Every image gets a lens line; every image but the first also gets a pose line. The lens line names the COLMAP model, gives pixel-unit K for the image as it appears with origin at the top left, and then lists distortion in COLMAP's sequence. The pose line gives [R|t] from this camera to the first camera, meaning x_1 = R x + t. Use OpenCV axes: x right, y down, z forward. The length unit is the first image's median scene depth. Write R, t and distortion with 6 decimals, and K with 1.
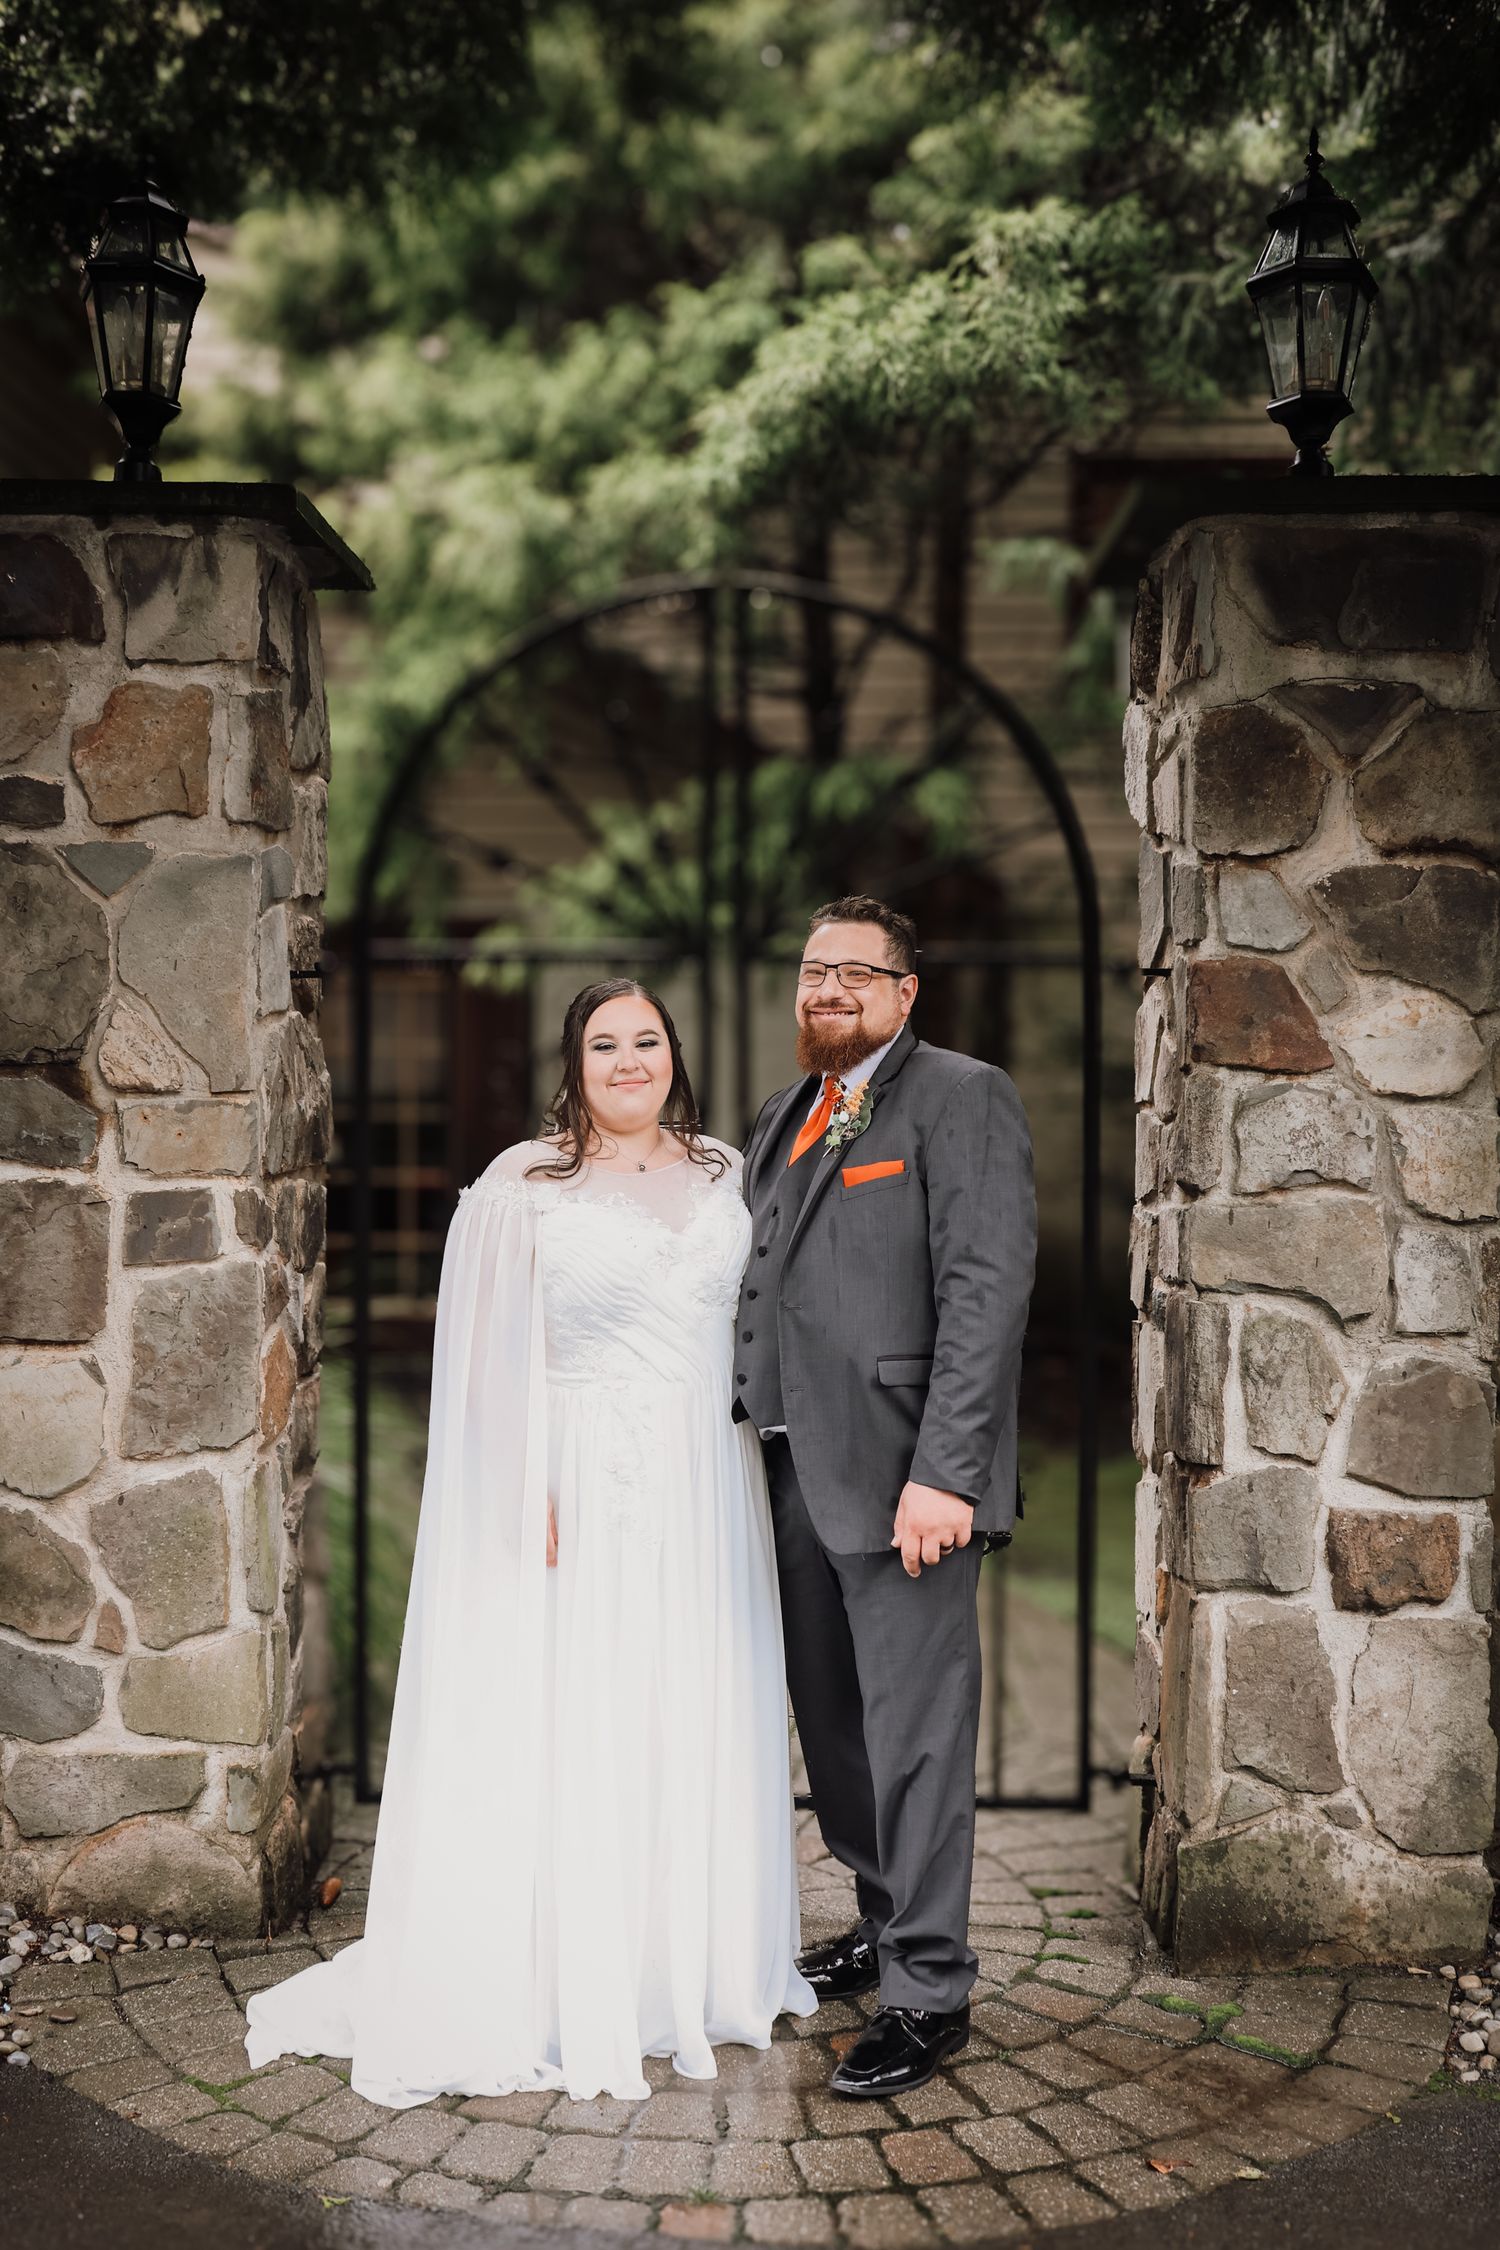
lens RADIAL K [[2174.2, 0, 748.5], [0, 2174.2, 1156.7], [0, 0, 1]] dist [0.007623, 0.000000]
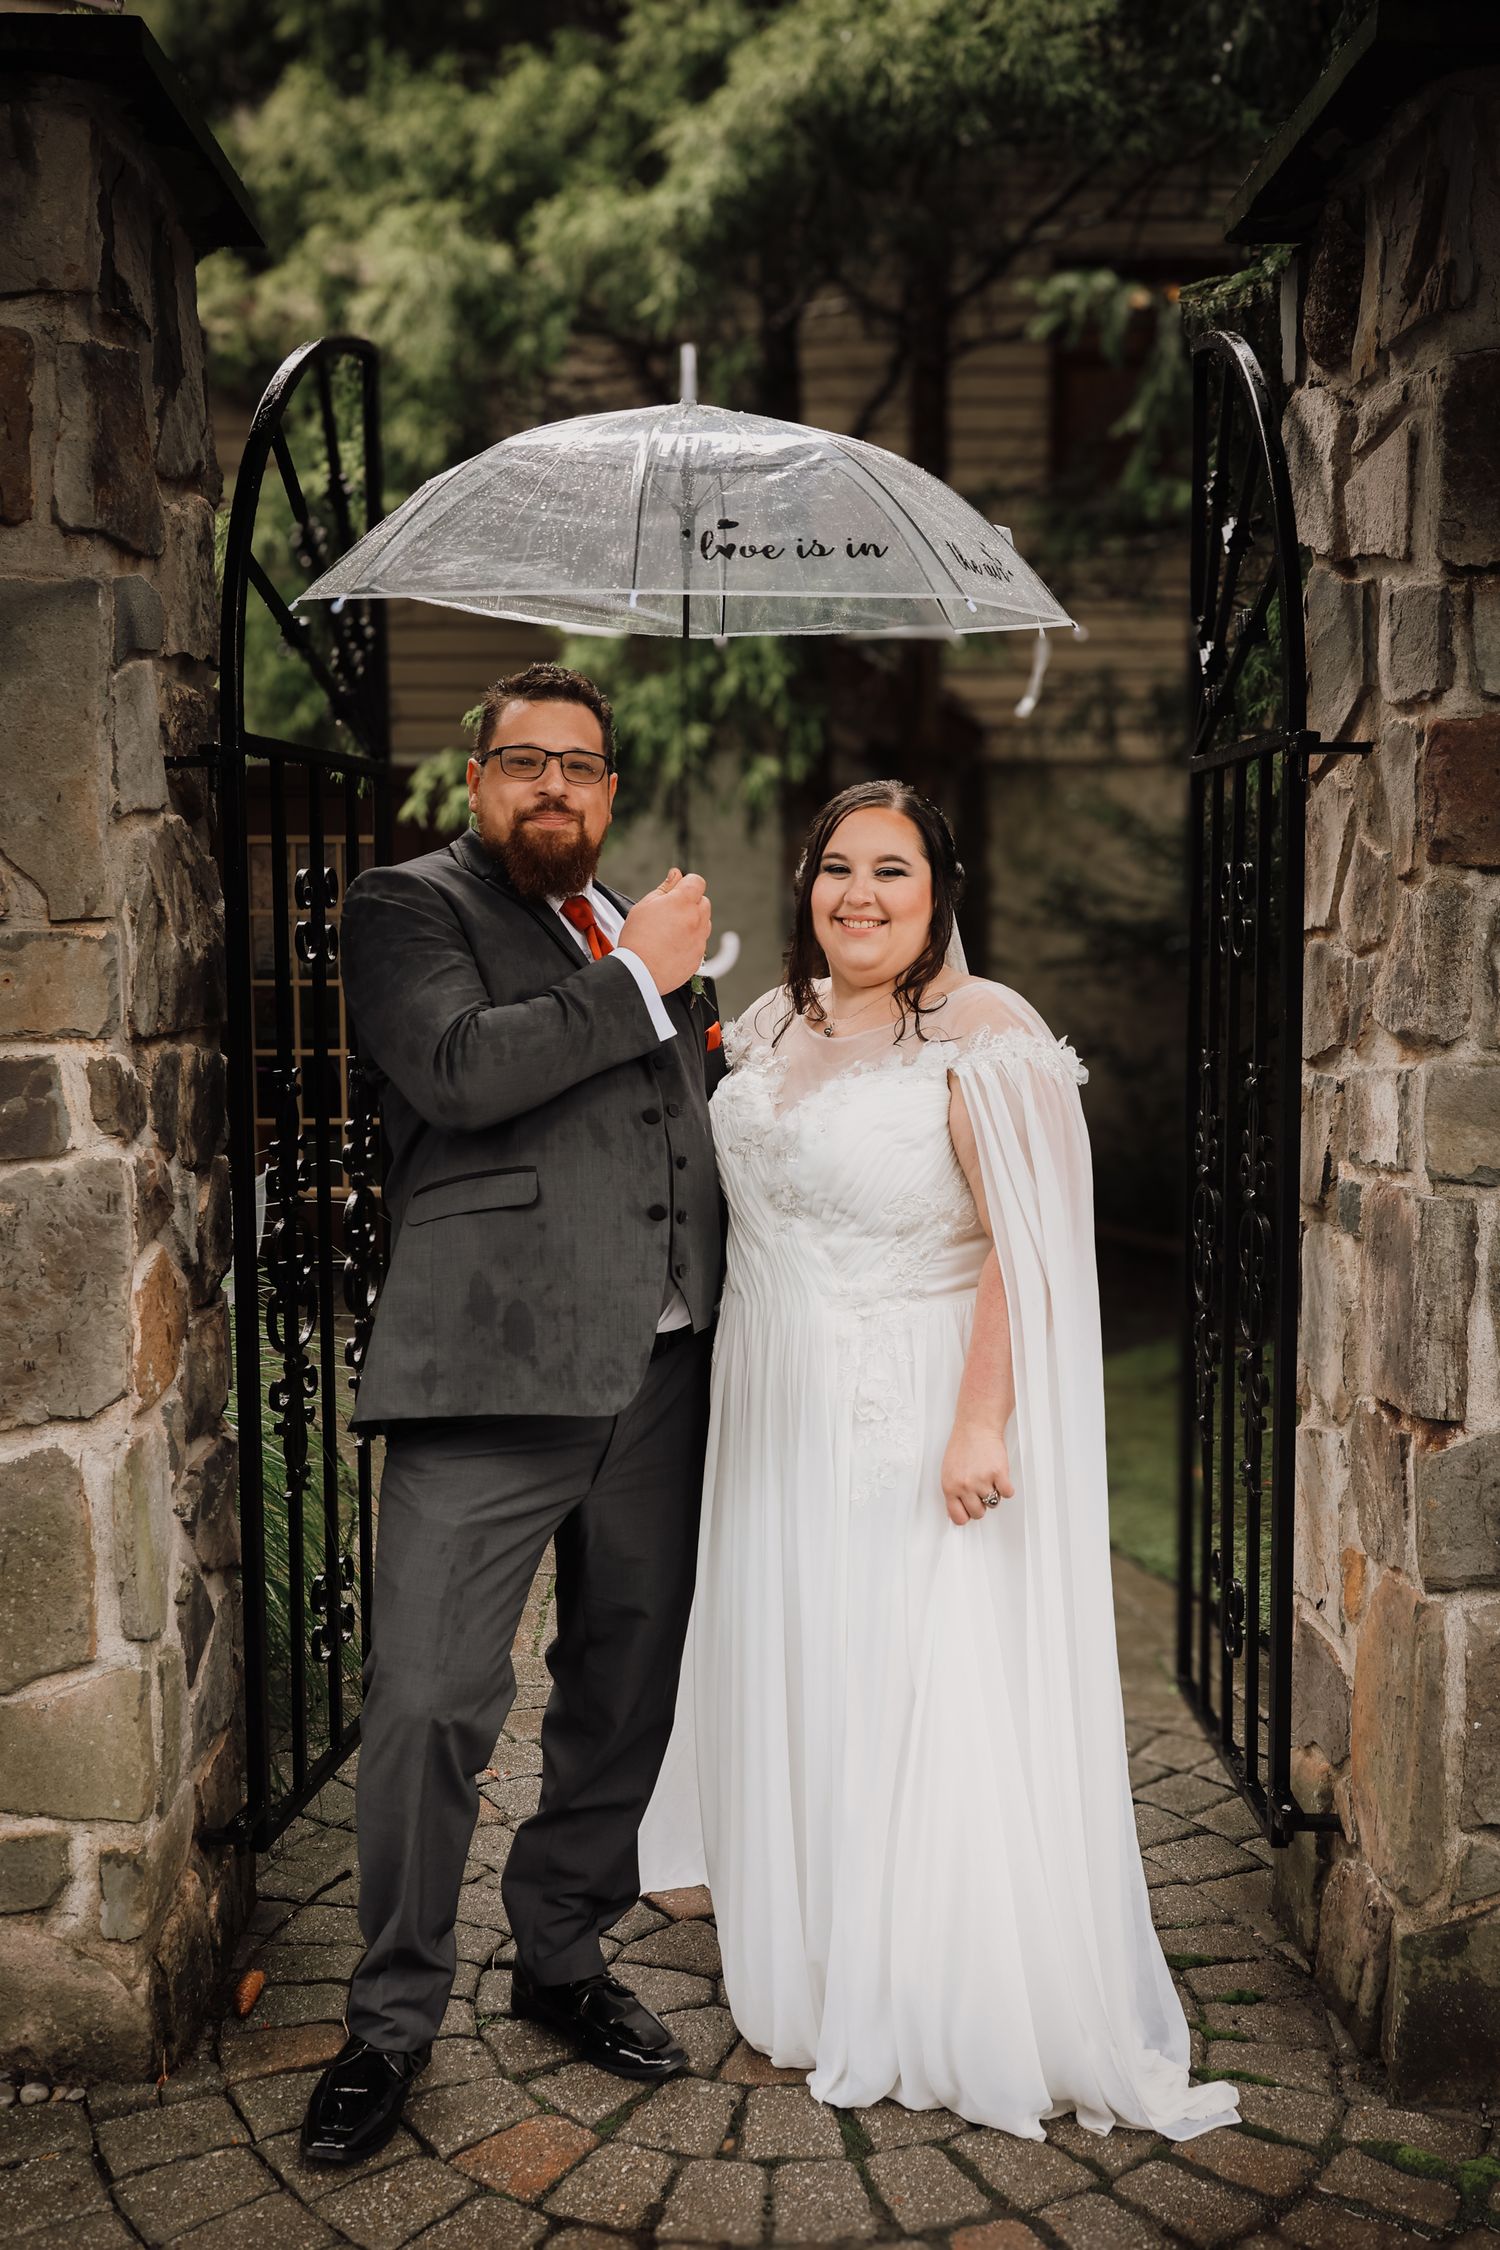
lens RADIAL K [[2059.5, 0, 721.6], [0, 2059.5, 1142.0], [0, 0, 1]] dist [0.023839, 0.000000]
pose [[0.999578, -0.012687, 0.026145, -0.046917], [0.011227, 0.998410, 0.055240, 0.007610], [-0.026804, -0.054923, 0.998131, 0.317442]]
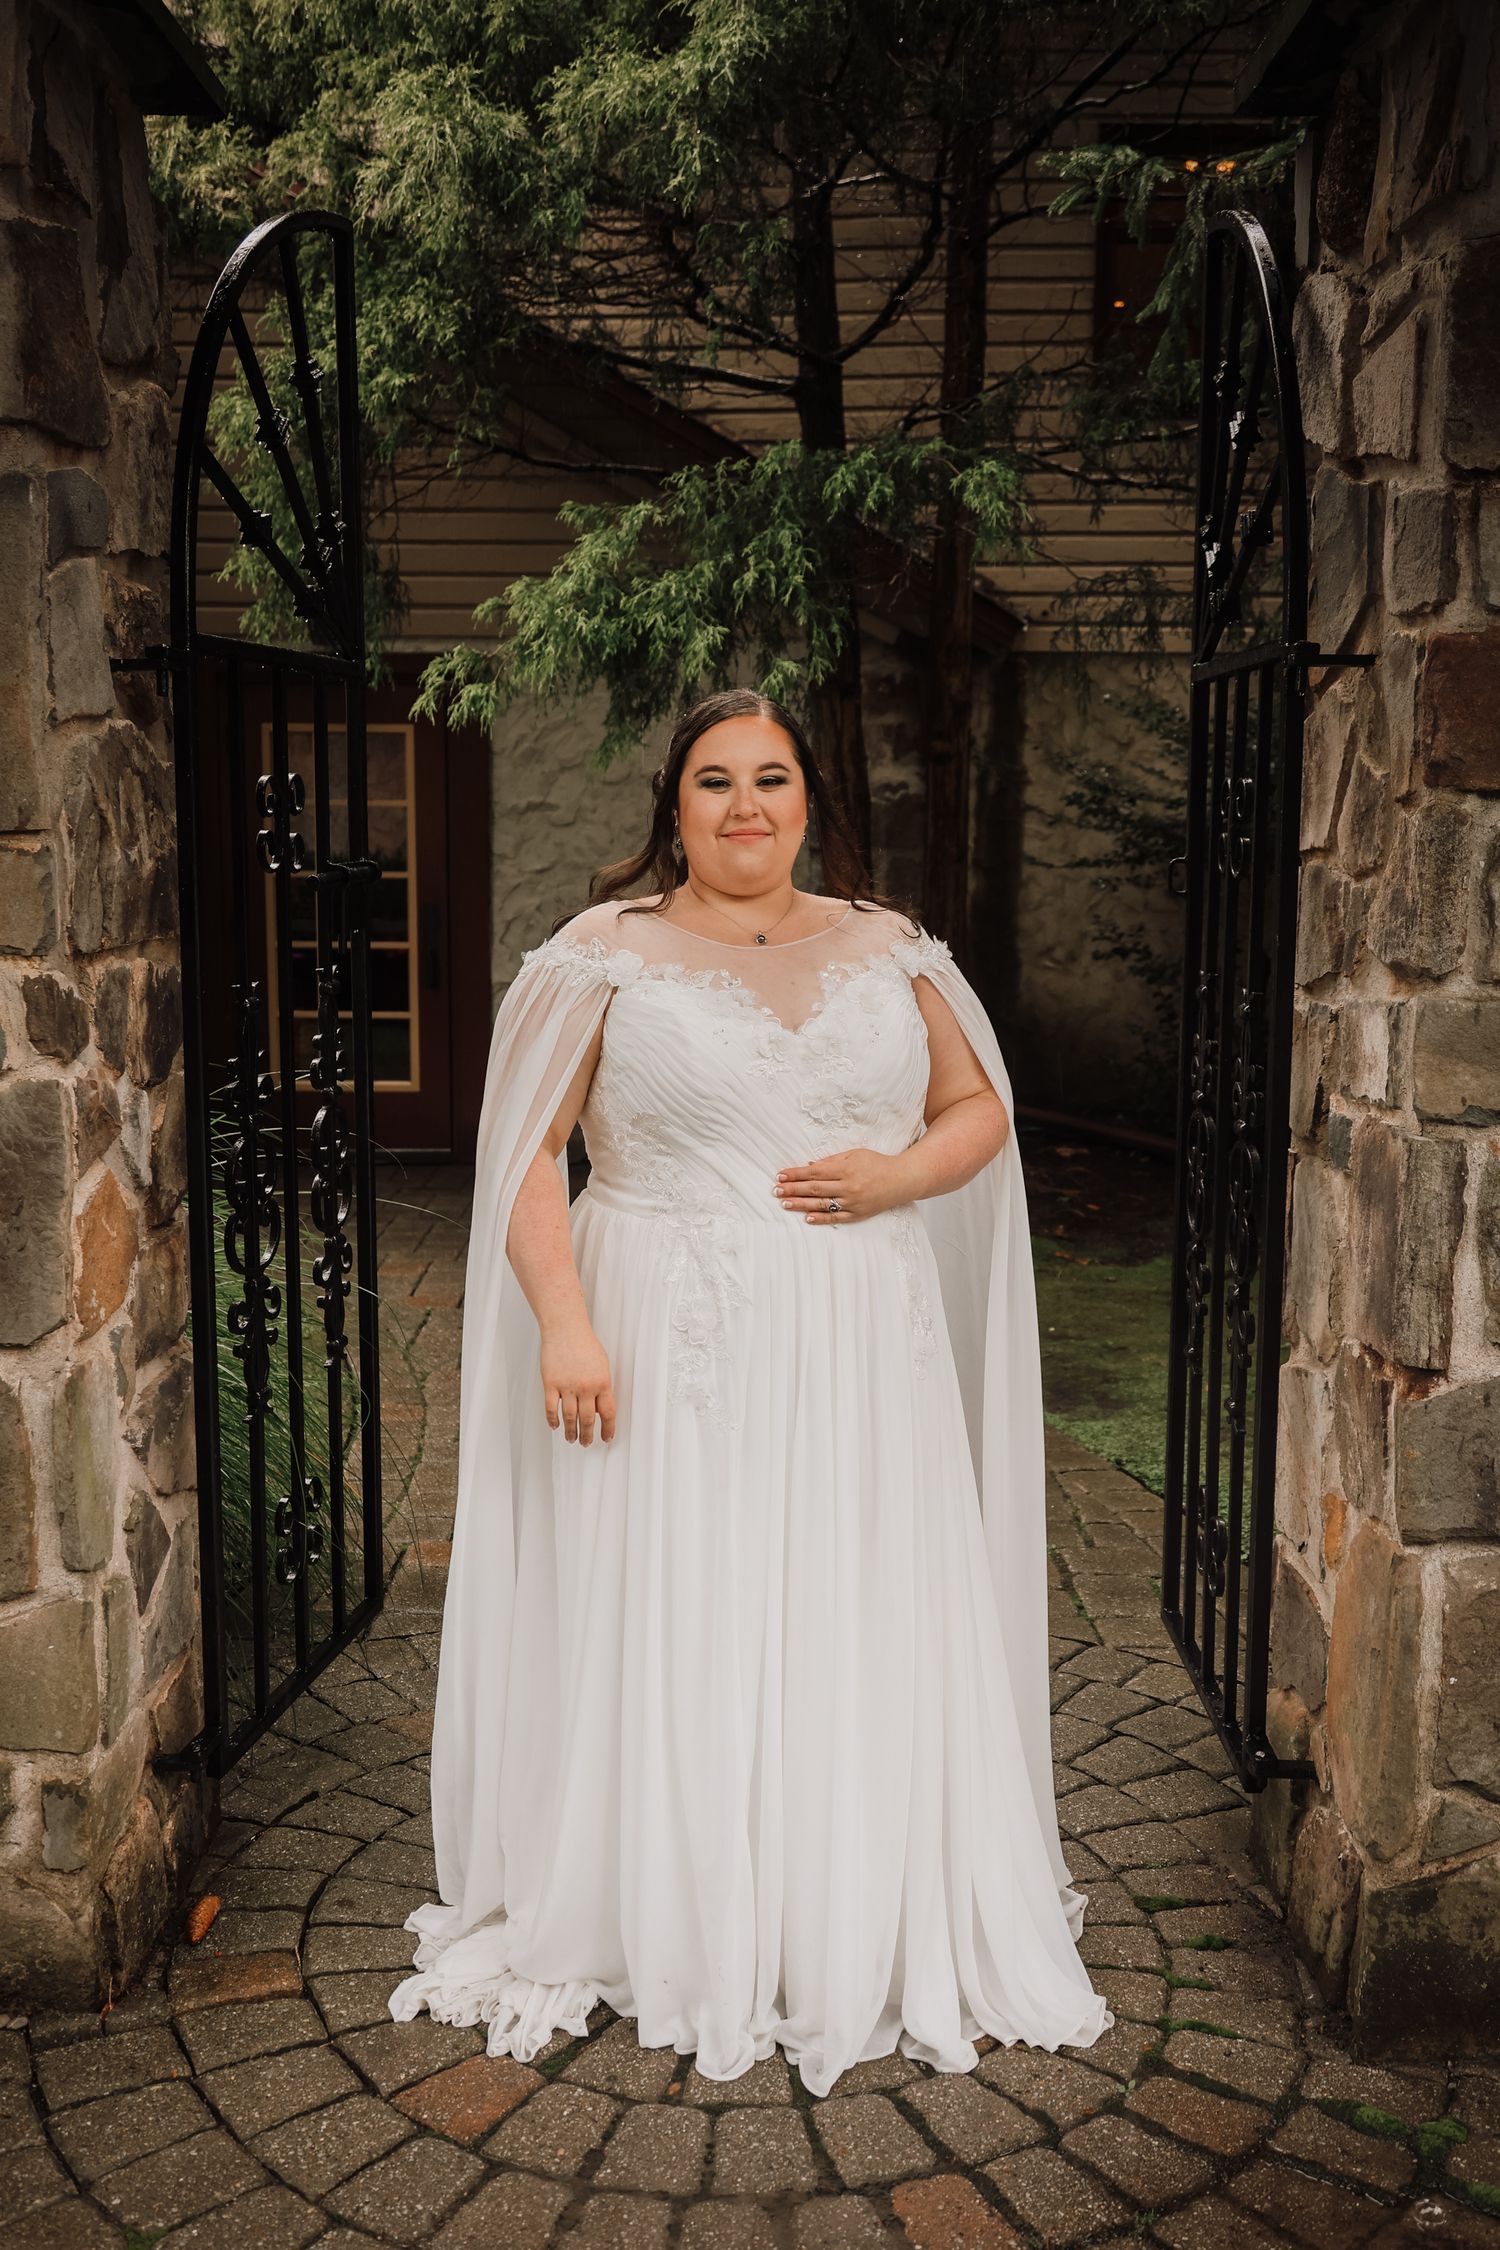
lens RADIAL K [[2059.5, 0, 730.0], [0, 2059.5, 1123.0], [0, 0, 1]] dist [0.023839, 0.000000]
pose [[0.999984, -0.001003, 0.005560, -0.016614], [0.000435, 0.994860, 0.101260, -0.004476], [-0.005633, -0.101256, 0.994844, 0.343188]]
